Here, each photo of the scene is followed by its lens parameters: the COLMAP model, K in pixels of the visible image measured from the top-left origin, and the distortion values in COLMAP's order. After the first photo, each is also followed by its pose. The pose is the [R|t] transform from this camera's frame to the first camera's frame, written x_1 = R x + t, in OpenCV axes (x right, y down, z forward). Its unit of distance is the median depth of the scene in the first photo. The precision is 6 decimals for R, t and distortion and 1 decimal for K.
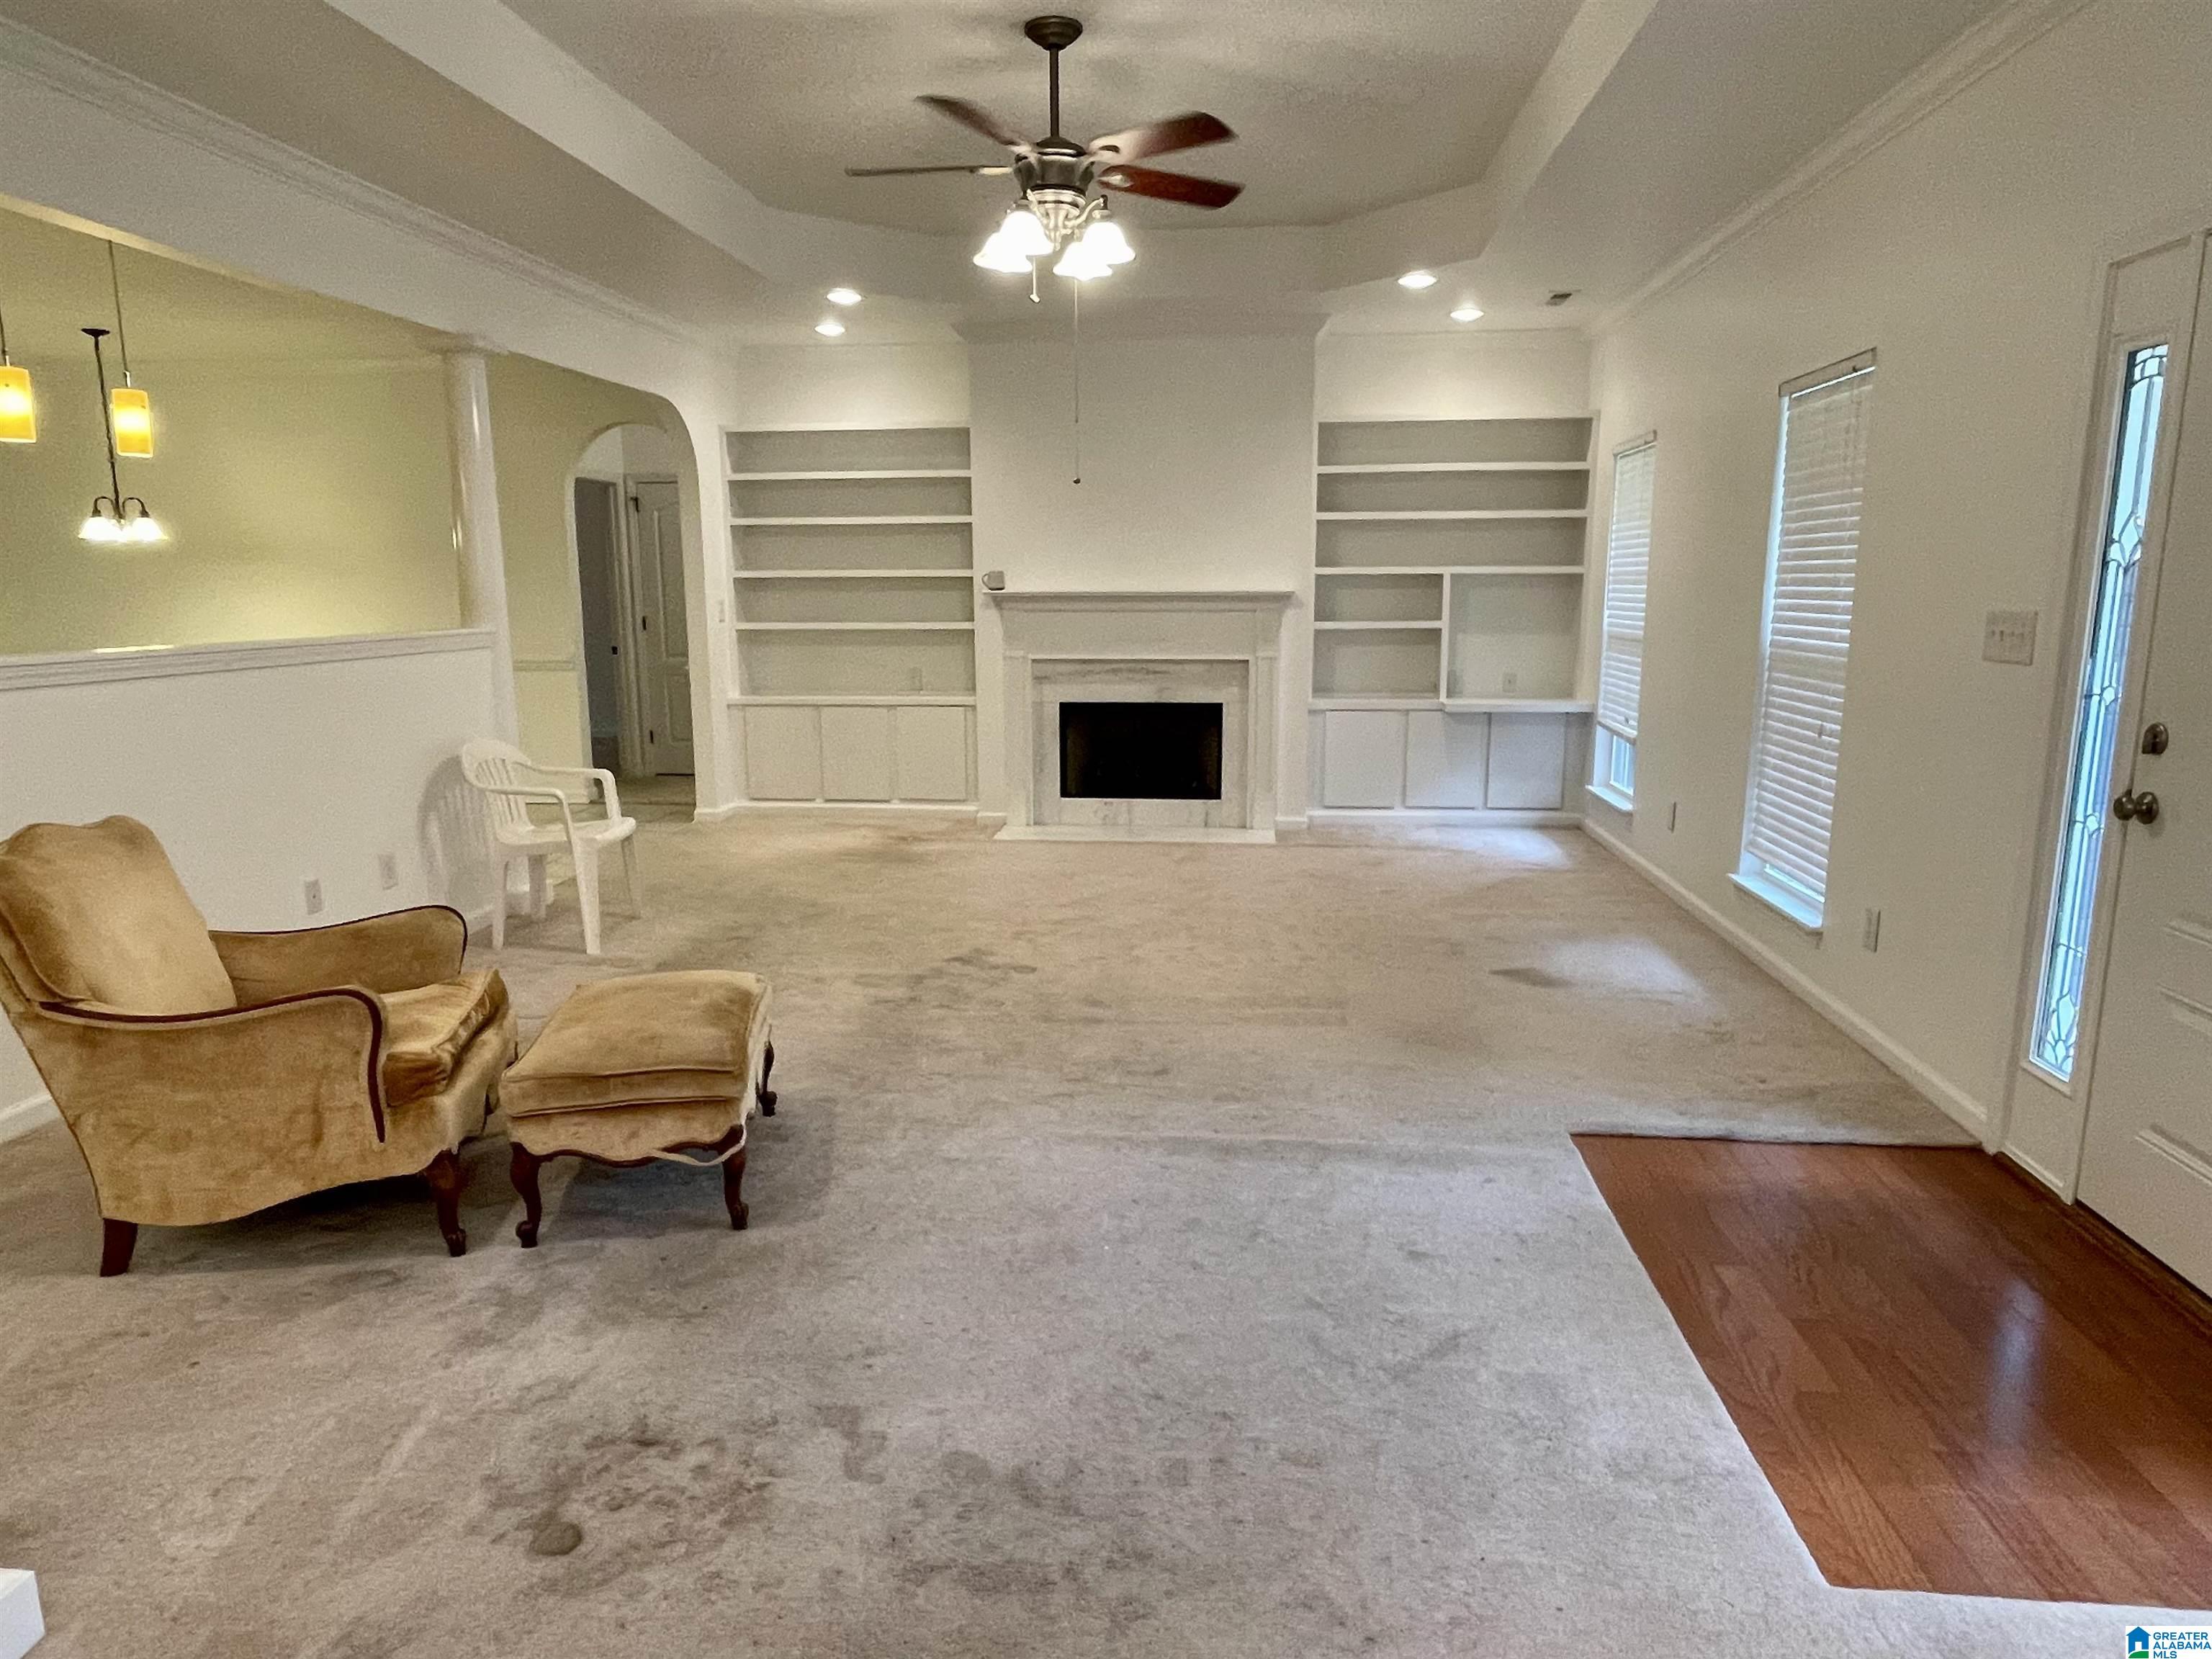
lens RADIAL K [[1366.8, 0, 1098.8], [0, 1366.8, 830.1], [0, 0, 1]] dist [-0.003409, 0.000420]
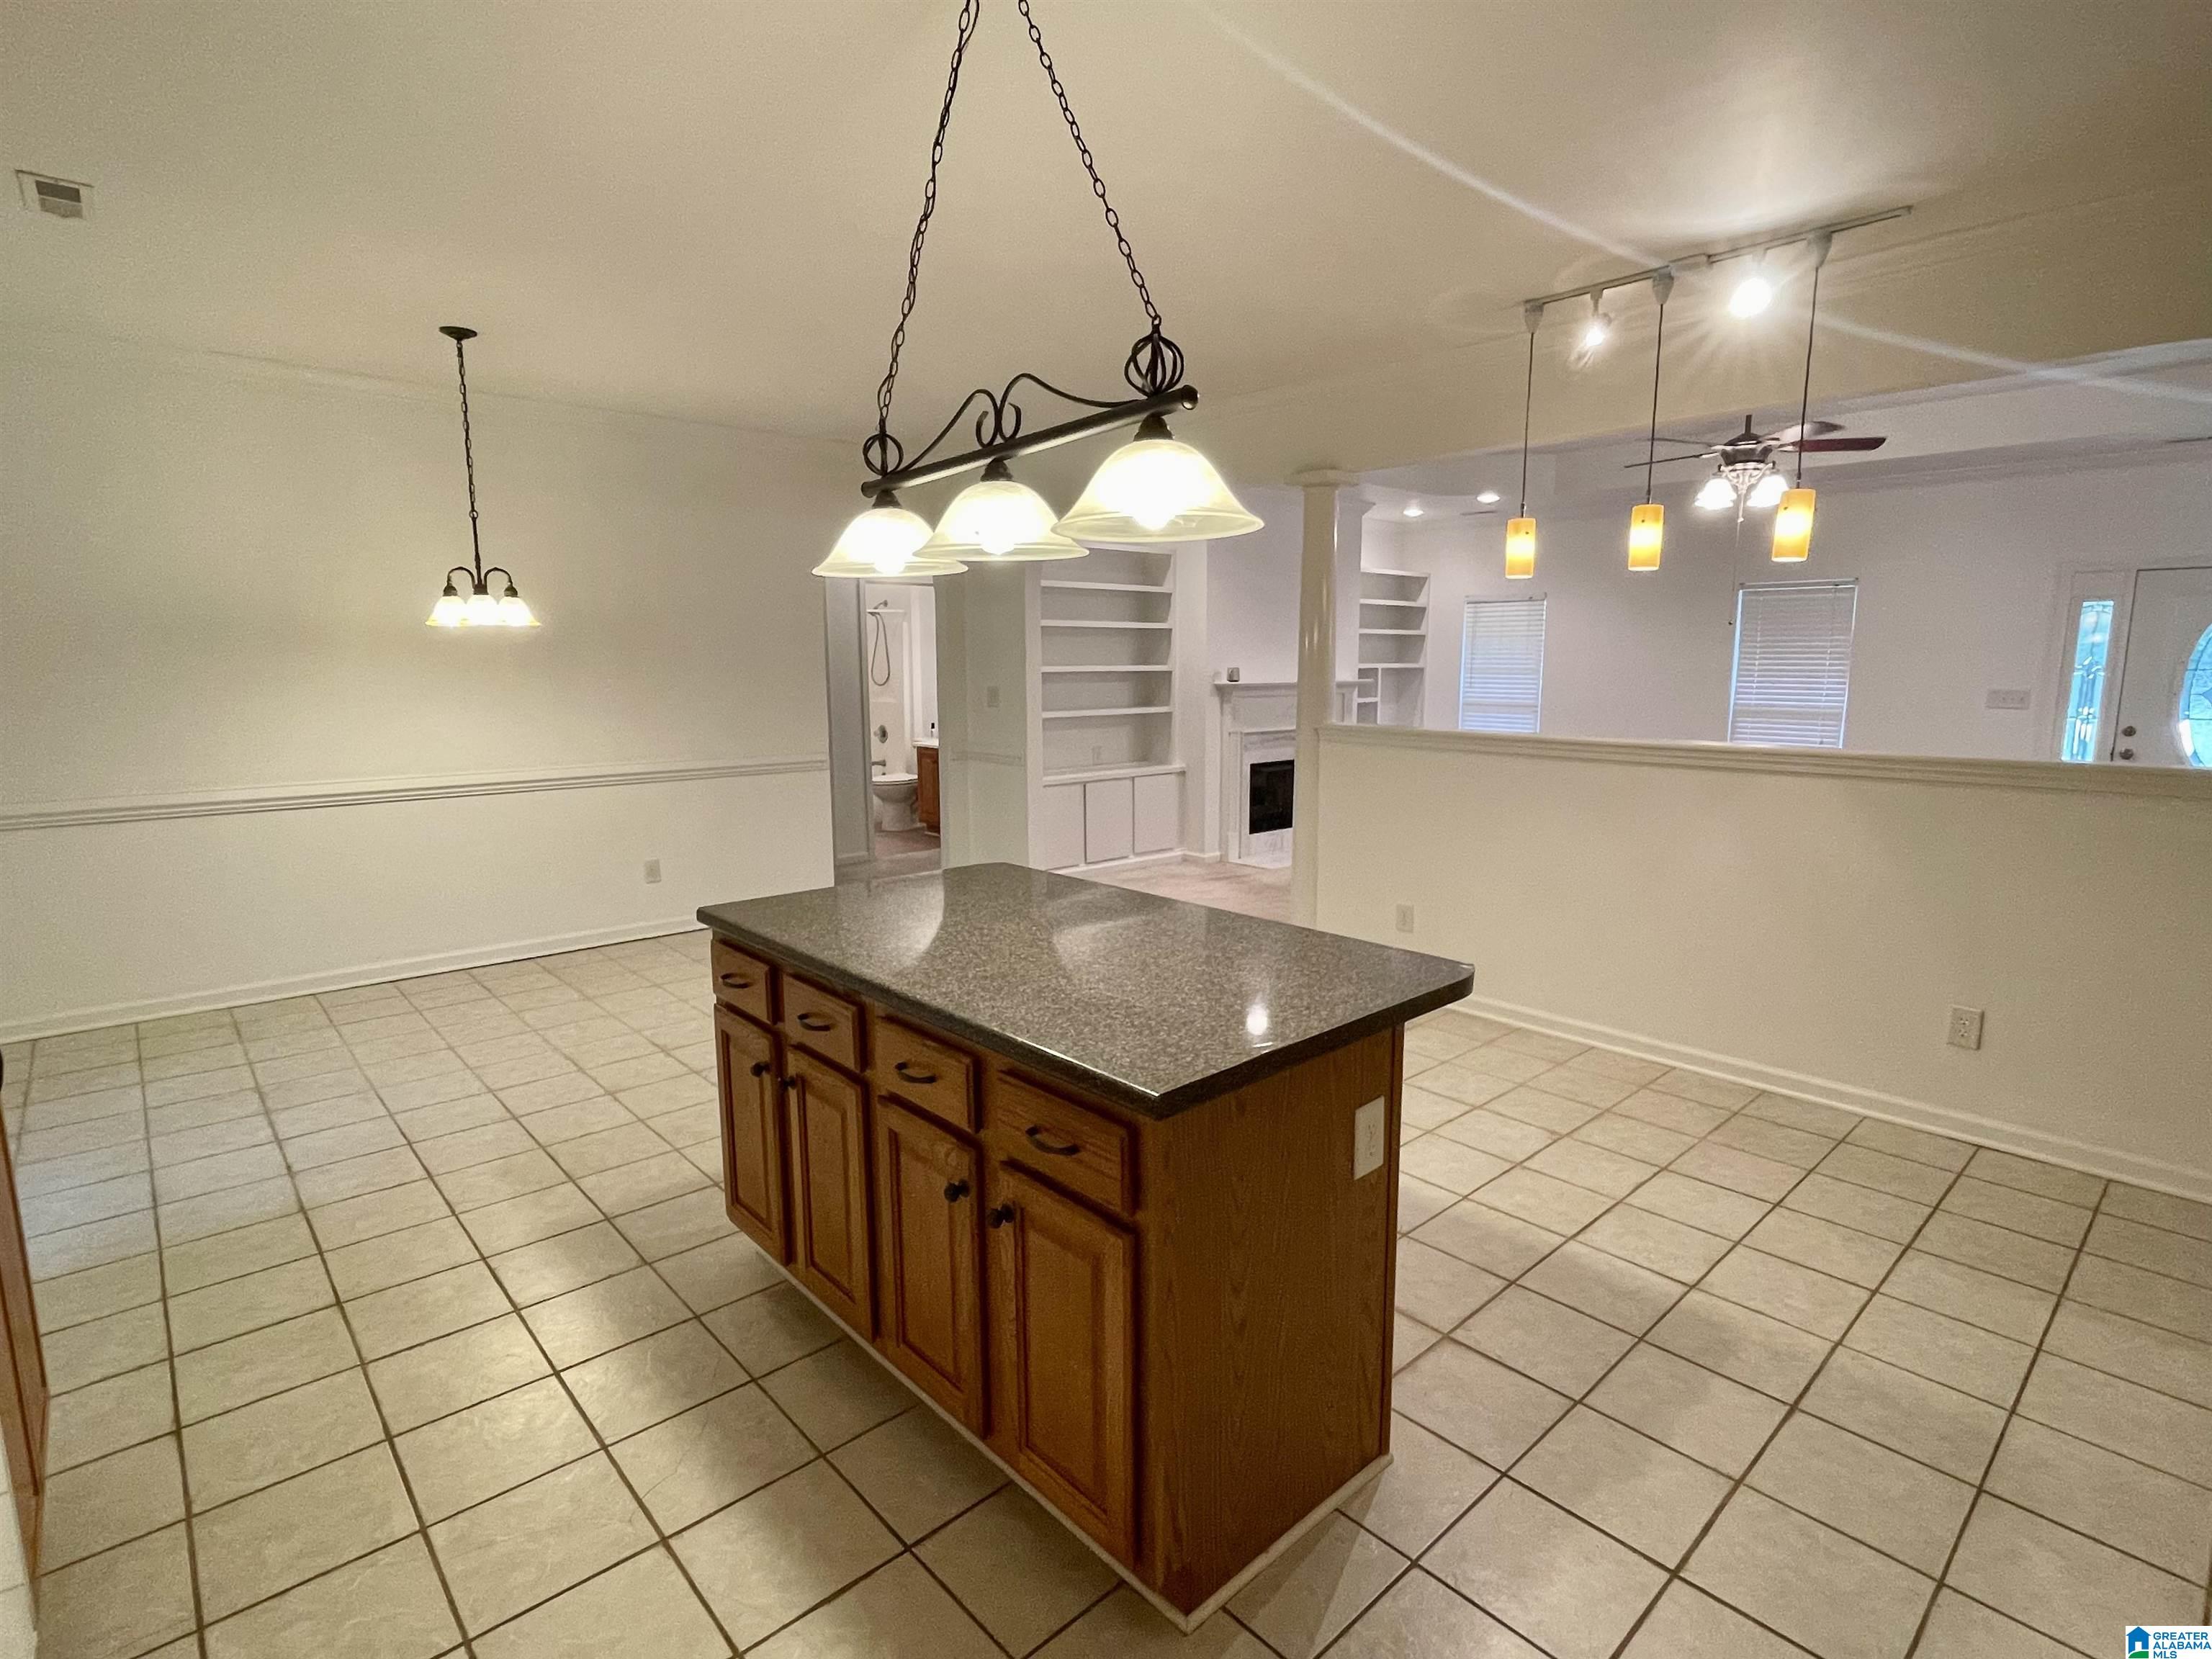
lens RADIAL K [[1108.7, 0, 1100.7], [0, 1108.7, 826.5], [0, 0, 1]] dist [0.000066, -0.000159]
pose [[0.663396, -0.109633, 0.740193, -2.097759], [0.131686, 0.990875, 0.028739, -0.186427], [-0.736590, 0.078408, 0.671780, 0.850294]]
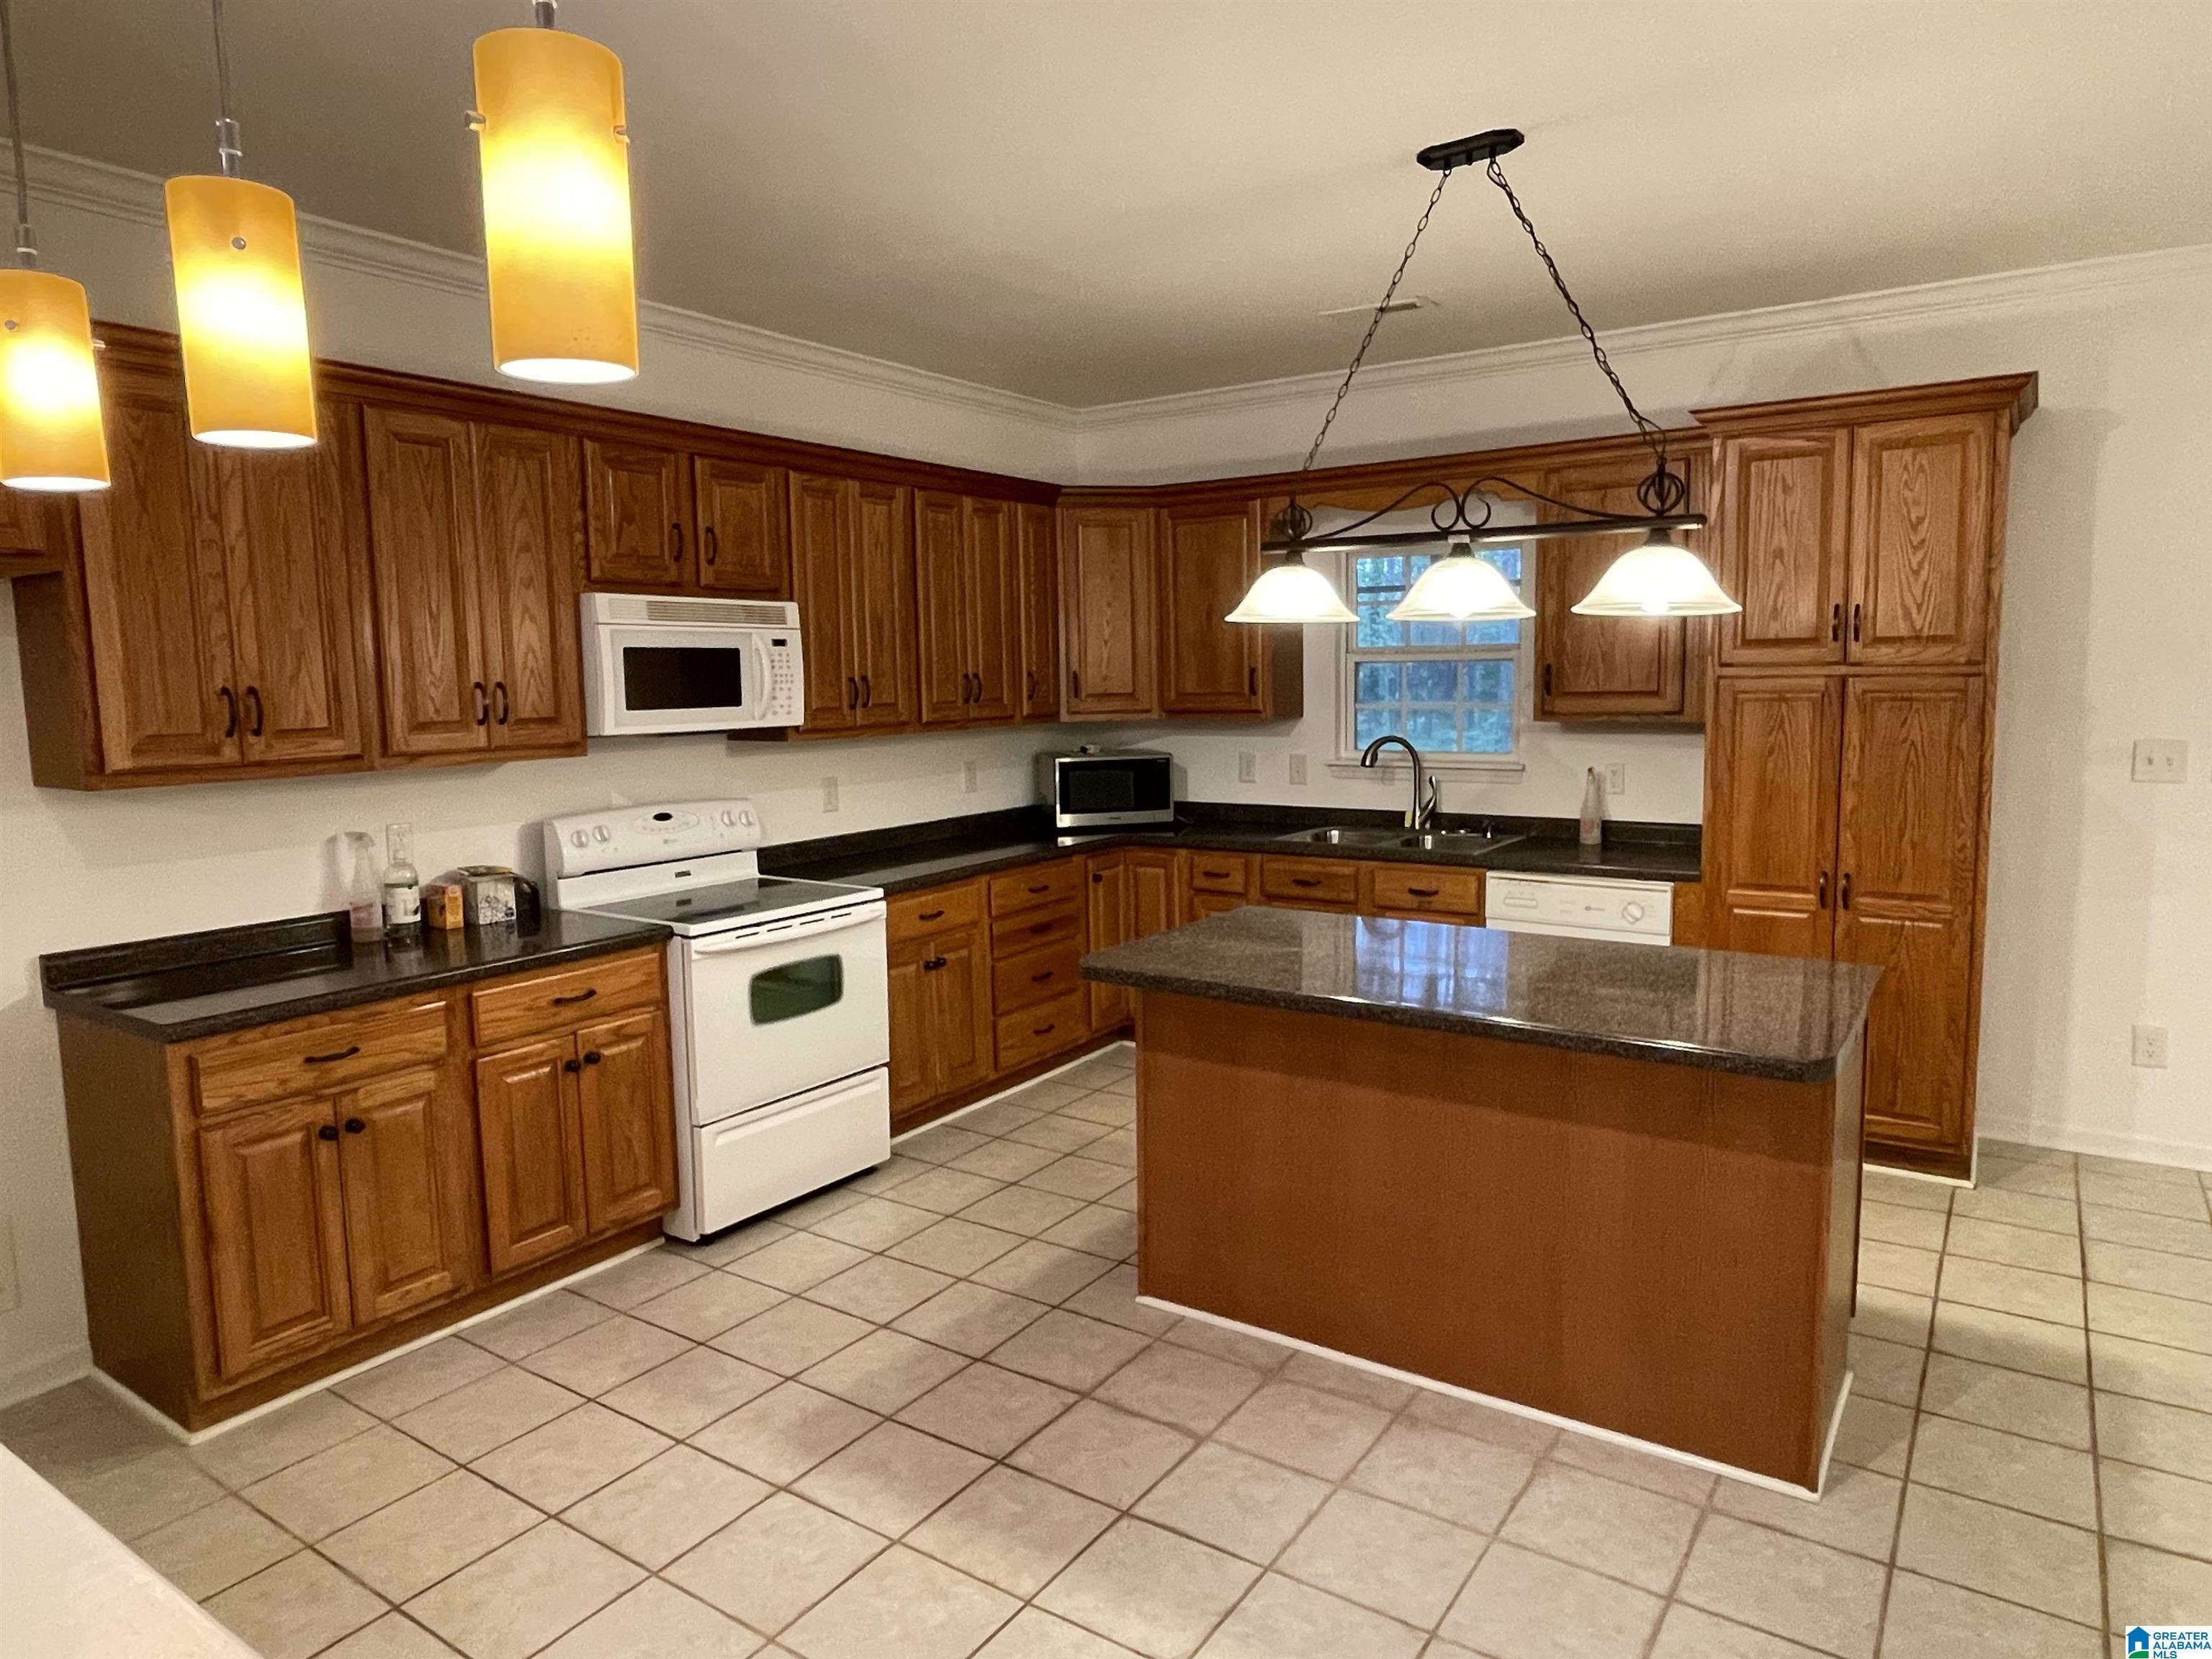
lens RADIAL K [[1366.8, 0, 1098.8], [0, 1366.8, 830.1], [0, 0, 1]] dist [-0.003409, 0.000420]
pose [[-0.472798, 0.116860, -0.873388, -0.716891], [-0.135189, 0.969813, 0.202944, -0.337882], [0.870739, 0.214024, -0.442727, 1.519865]]
